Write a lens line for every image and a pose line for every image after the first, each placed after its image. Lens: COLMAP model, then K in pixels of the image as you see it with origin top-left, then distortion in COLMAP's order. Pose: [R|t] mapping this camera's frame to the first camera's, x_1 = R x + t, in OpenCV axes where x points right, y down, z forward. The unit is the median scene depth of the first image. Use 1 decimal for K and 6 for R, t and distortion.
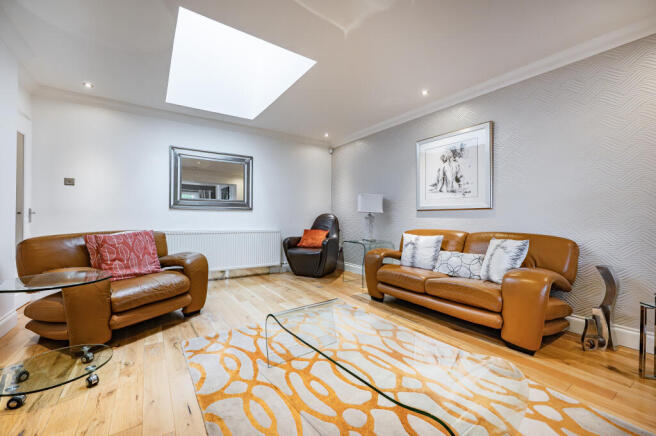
lens RADIAL K [[267.5, 0, 305.8], [0, 267.5, 216.9], [0, 0, 1]] dist [-0.000529, 0.000046]
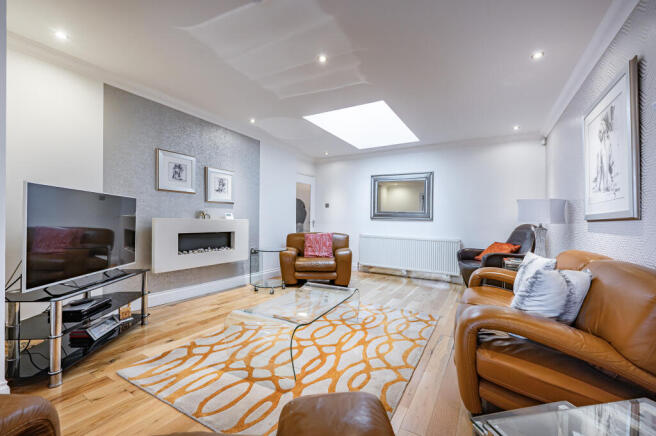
lens RADIAL K [[260.3, 0, 326.4], [0, 260.3, 222.1], [0, 0, 1]] dist [-0.000096, -0.000086]
pose [[0.453633, 0.004492, -0.891177, 0.790396], [-0.011252, 0.999936, -0.000687, -0.015349], [0.891117, 0.010340, 0.453655, 0.187786]]
